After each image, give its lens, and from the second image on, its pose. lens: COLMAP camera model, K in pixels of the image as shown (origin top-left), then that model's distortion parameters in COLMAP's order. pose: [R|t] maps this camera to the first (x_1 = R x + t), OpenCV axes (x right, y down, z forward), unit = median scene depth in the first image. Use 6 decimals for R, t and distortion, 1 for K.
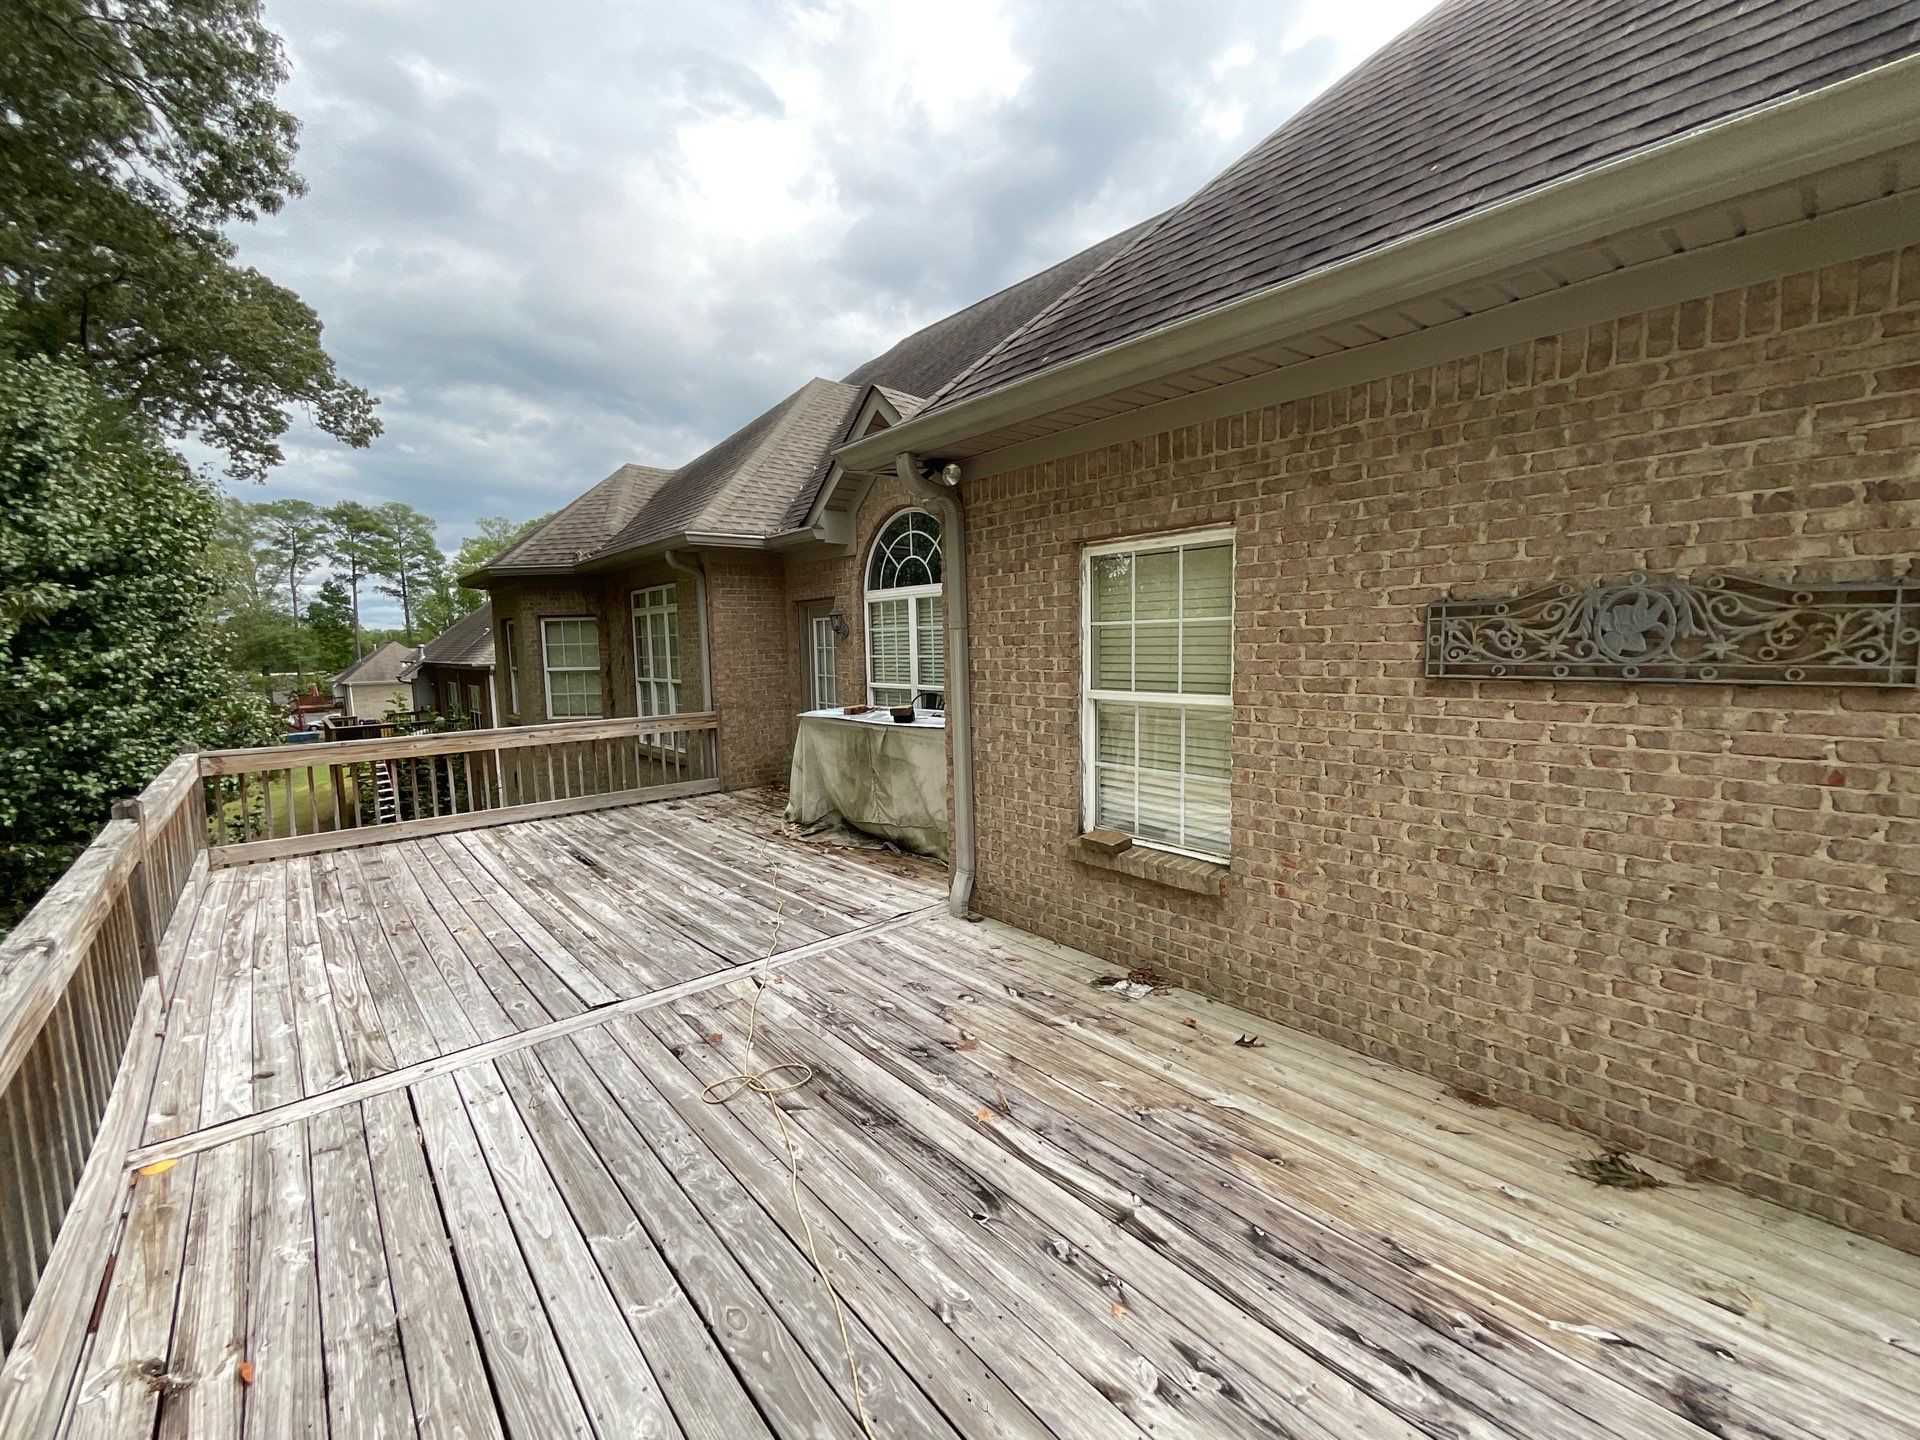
lens RADIAL K [[774.2, 0, 951.4], [0, 774.2, 718.0], [0, 0, 1]] dist [-0.001095, -0.000331]
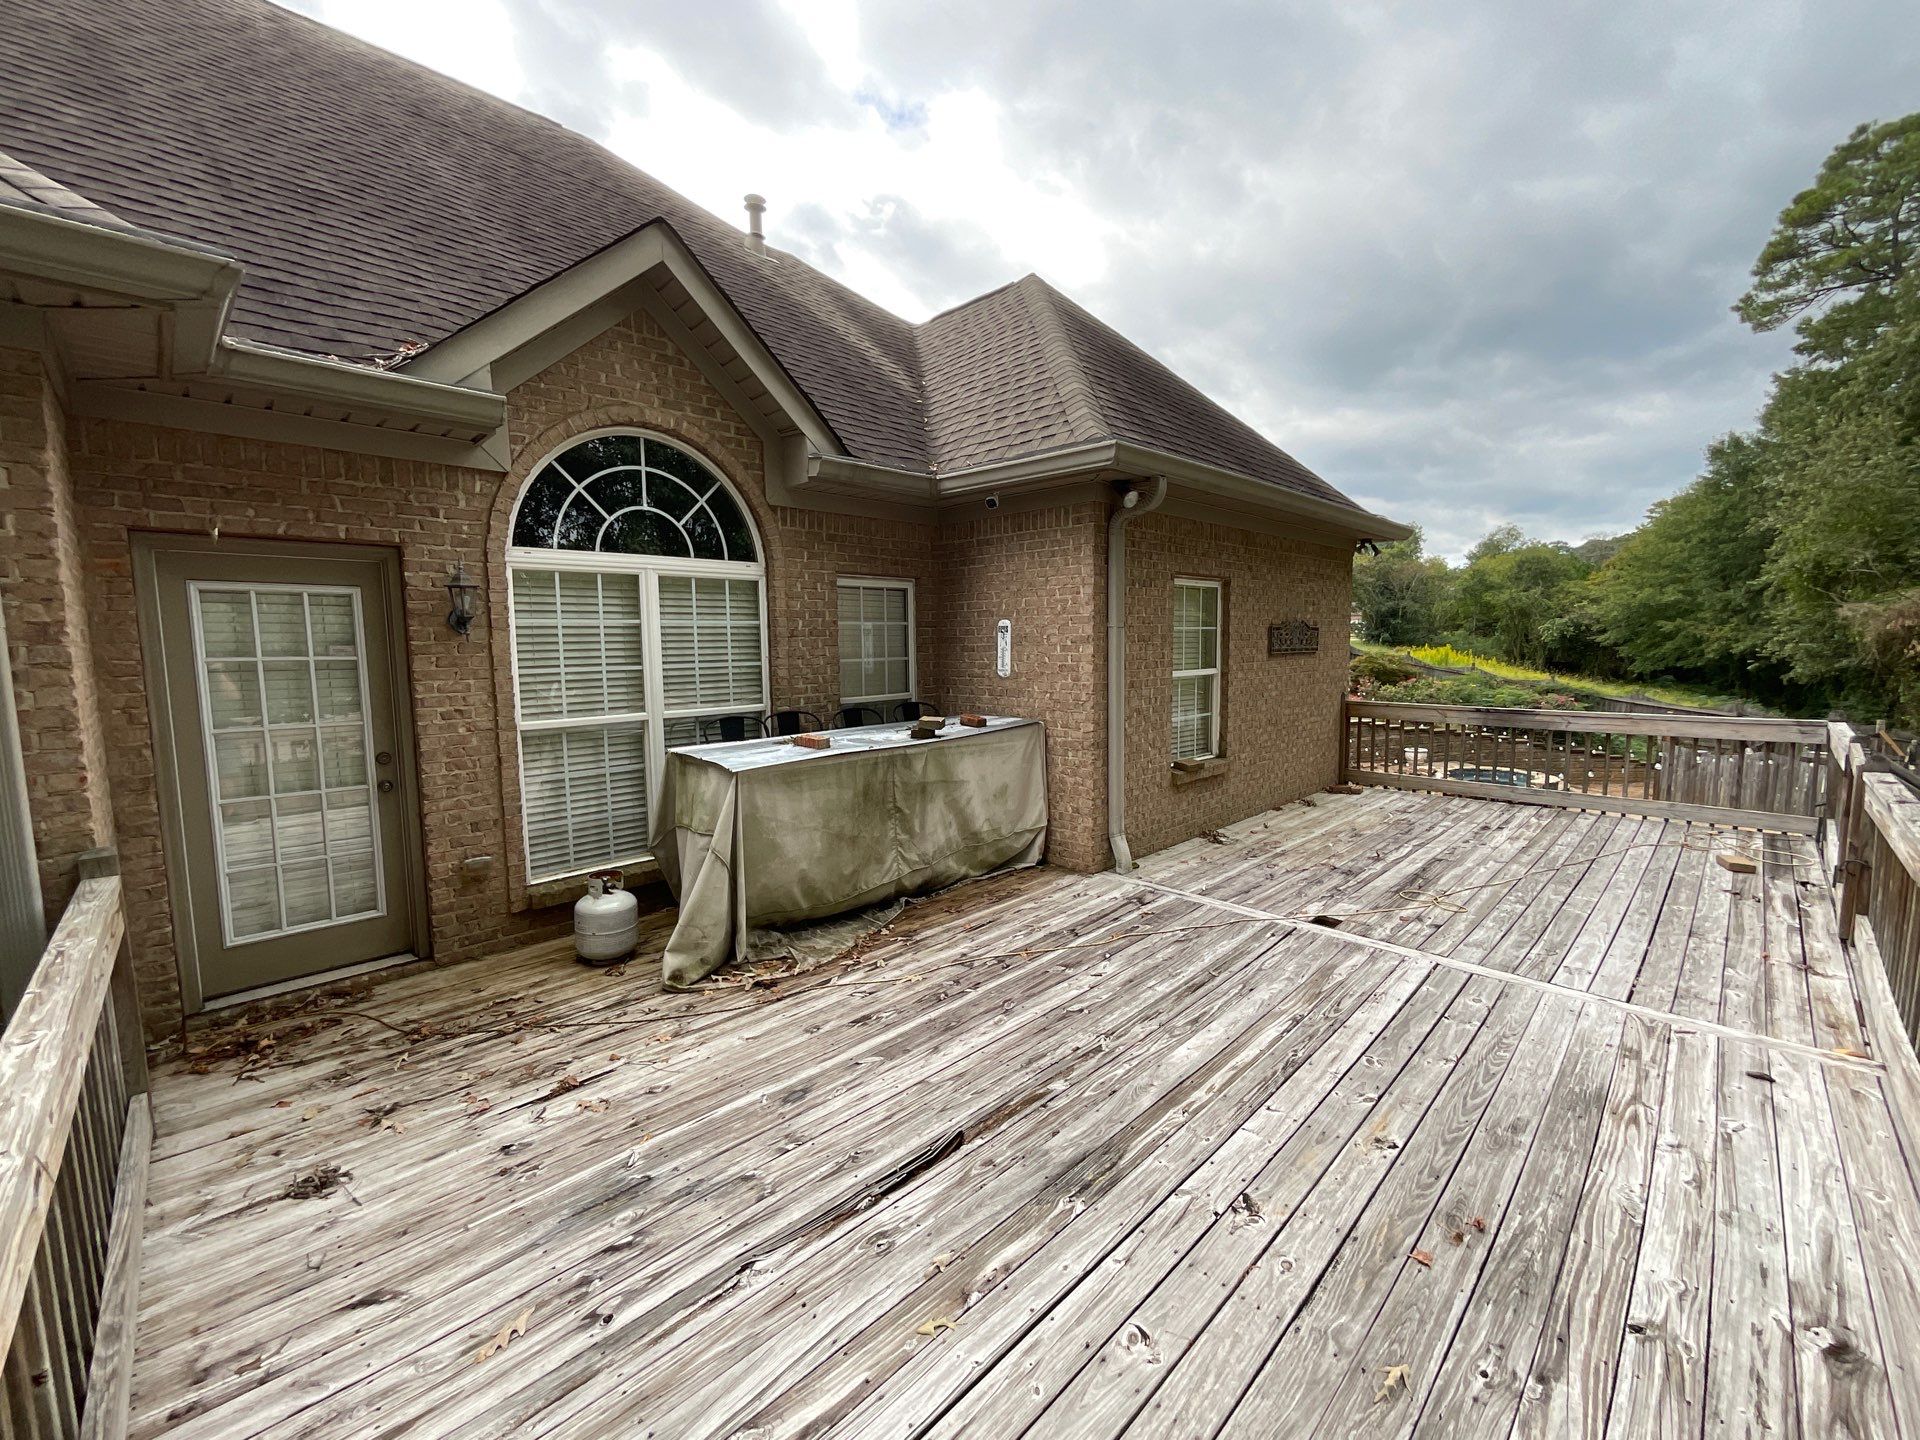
lens RADIAL K [[774.2, 0, 968.5], [0, 774.2, 716.5], [0, 0, 1]] dist [-0.001095, -0.000331]
pose [[-0.064923, -0.073899, 0.995150, -1.108069], [0.113497, 0.990236, 0.080939, -0.098686], [-0.991415, 0.118201, -0.055902, 1.253491]]
